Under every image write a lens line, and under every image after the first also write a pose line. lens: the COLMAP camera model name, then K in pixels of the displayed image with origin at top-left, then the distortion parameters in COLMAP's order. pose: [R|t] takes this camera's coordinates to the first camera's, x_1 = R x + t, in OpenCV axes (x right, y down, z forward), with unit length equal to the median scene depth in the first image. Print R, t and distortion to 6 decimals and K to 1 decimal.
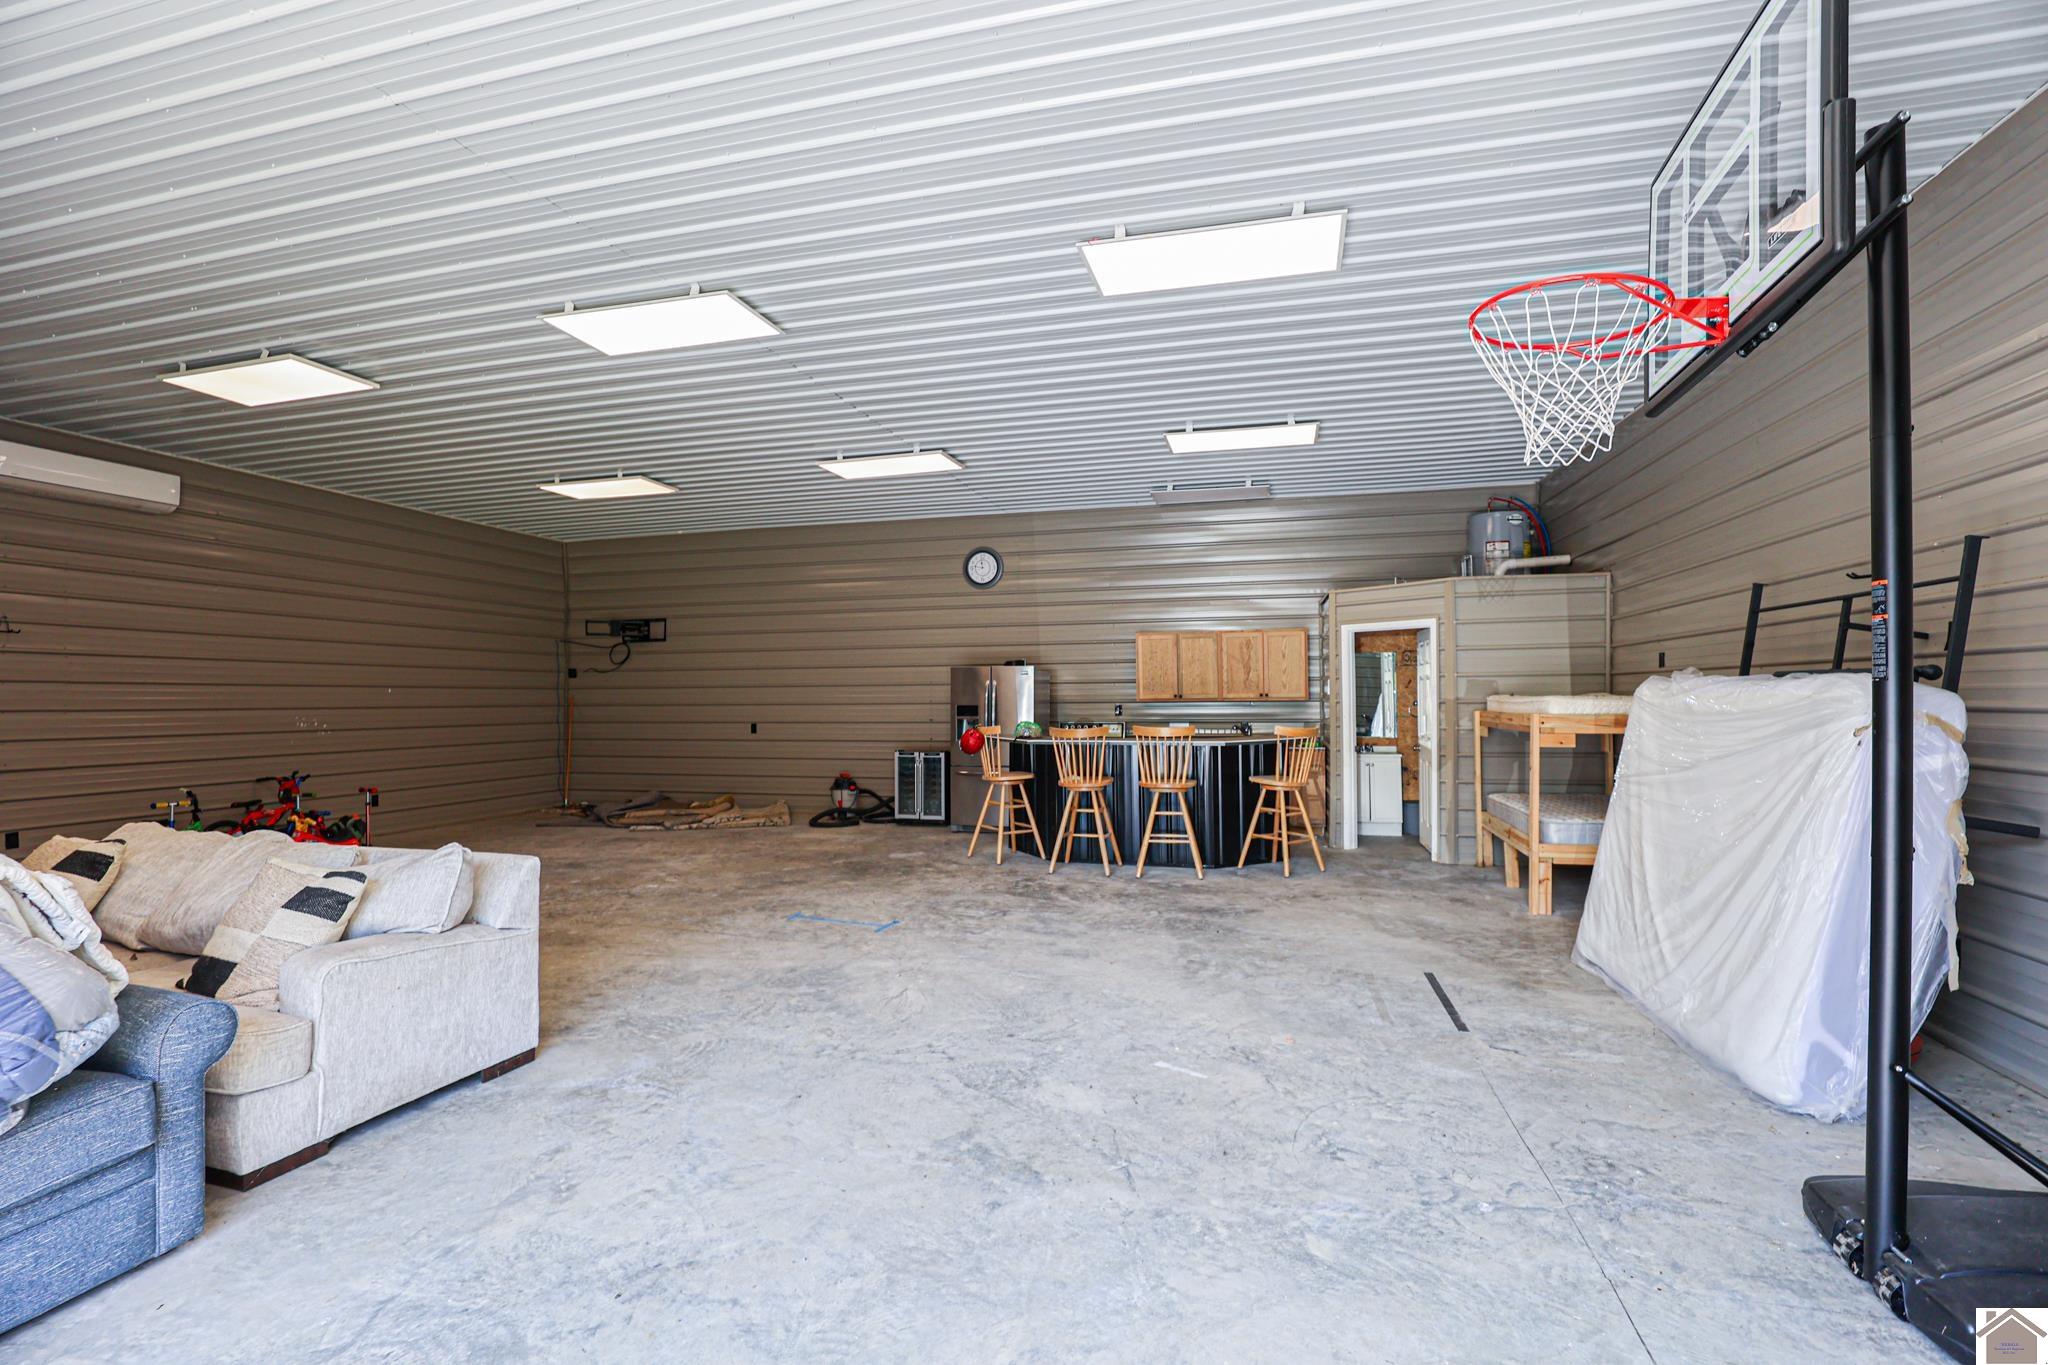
lens RADIAL K [[945.3, 0, 1013.6], [0, 945.3, 696.8], [0, 0, 1]] dist [-0.030679, 0.003042]
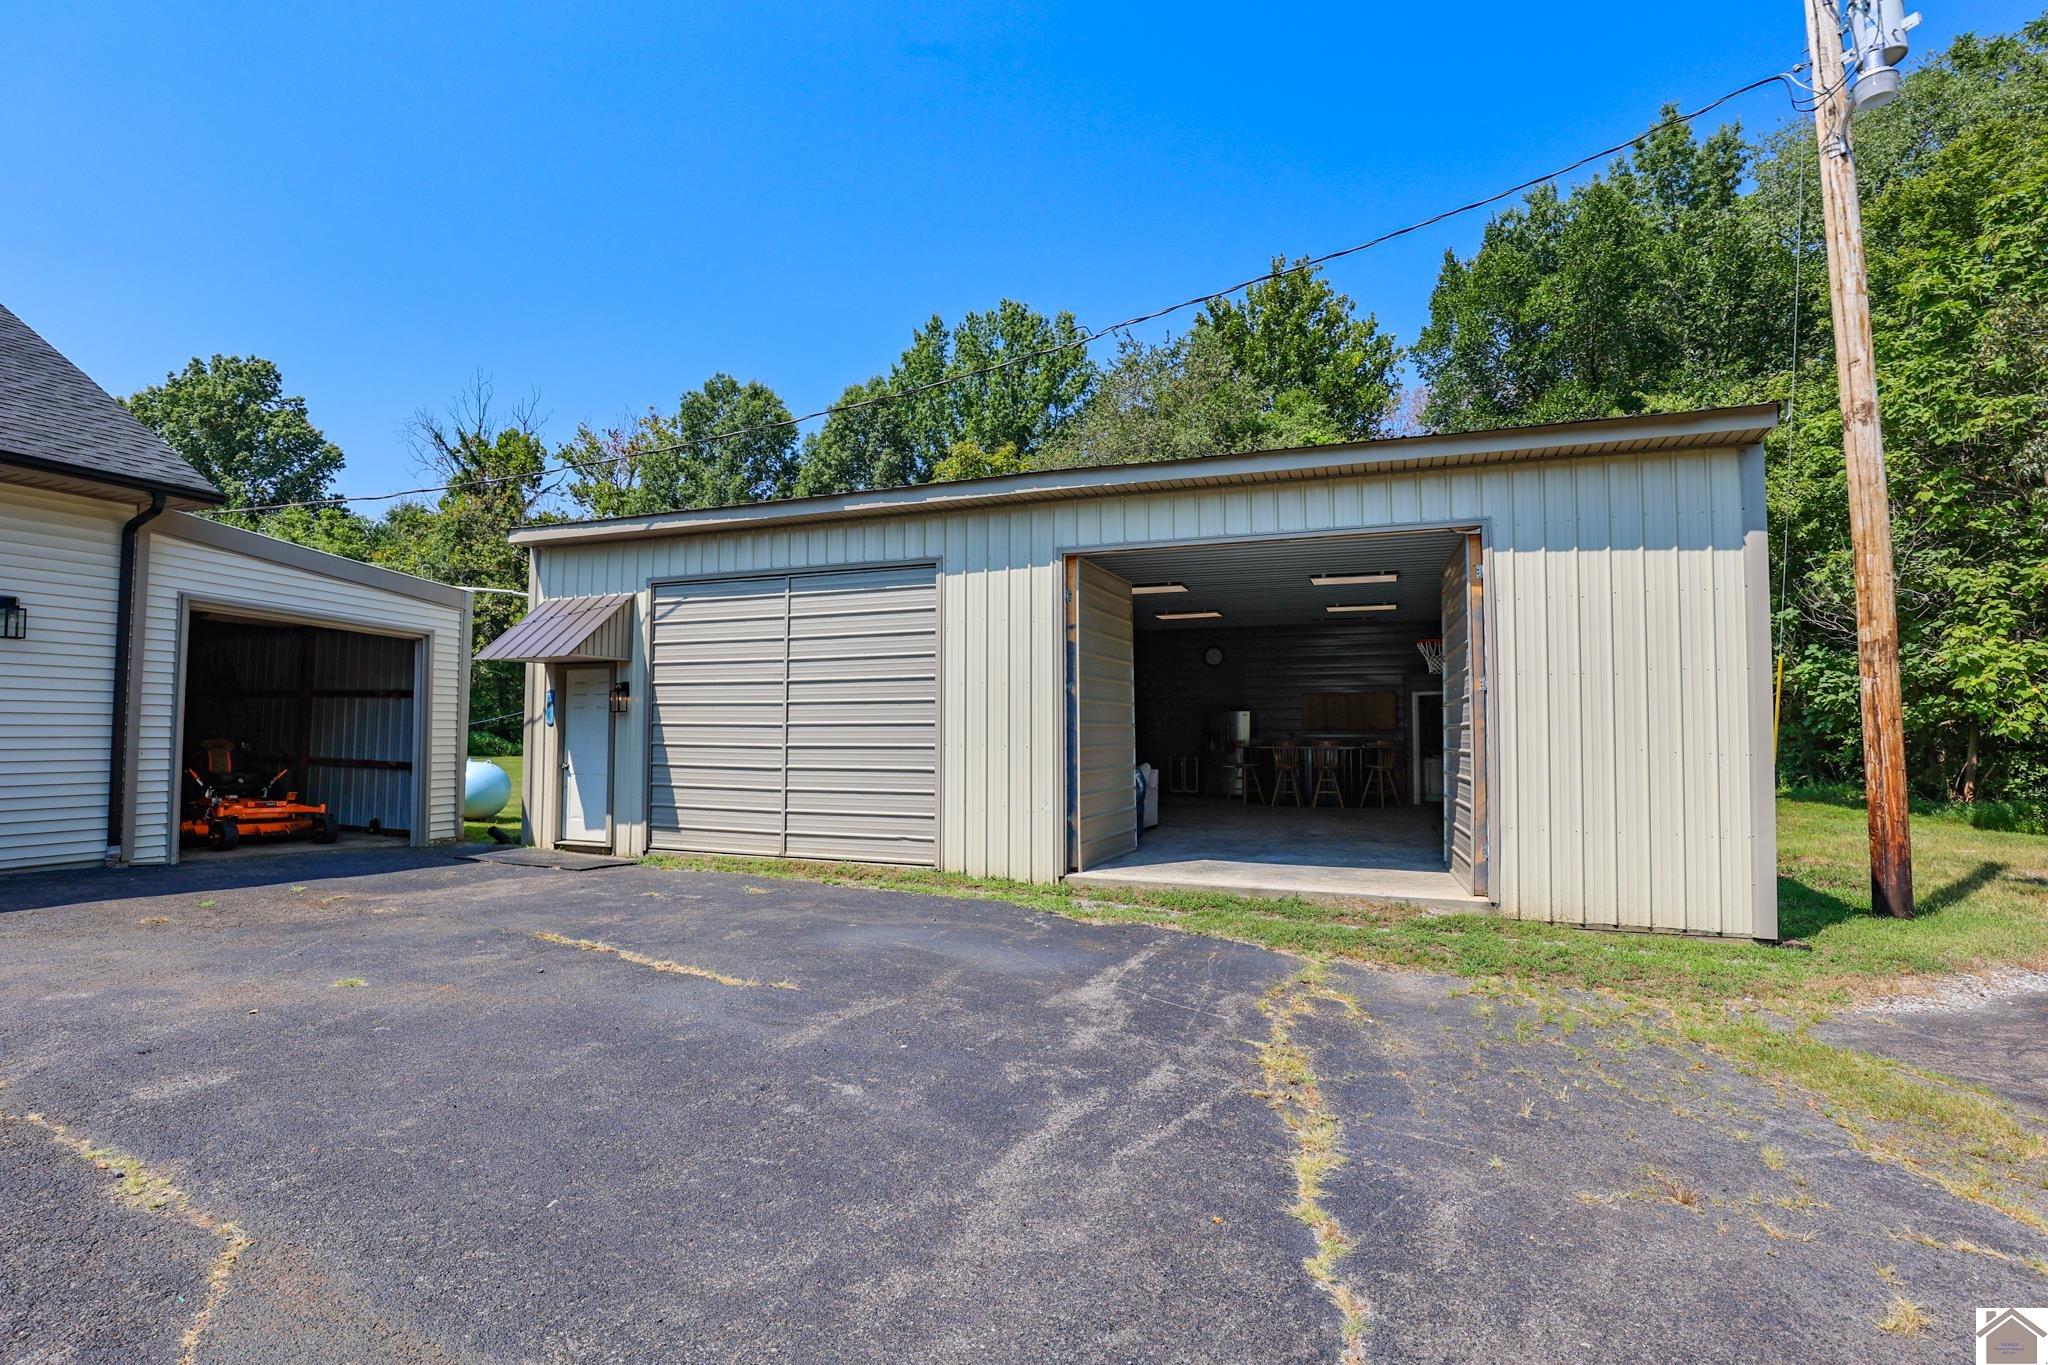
lens RADIAL K [[945.3, 0, 1037.7], [0, 945.3, 685.3], [0, 0, 1]] dist [-0.030679, 0.003042]
pose [[0.996502, 0.003286, -0.083510, -0.295924], [-0.007532, 0.998691, -0.050586, 0.018241], [0.083235, 0.051038, 0.995222, -1.130677]]
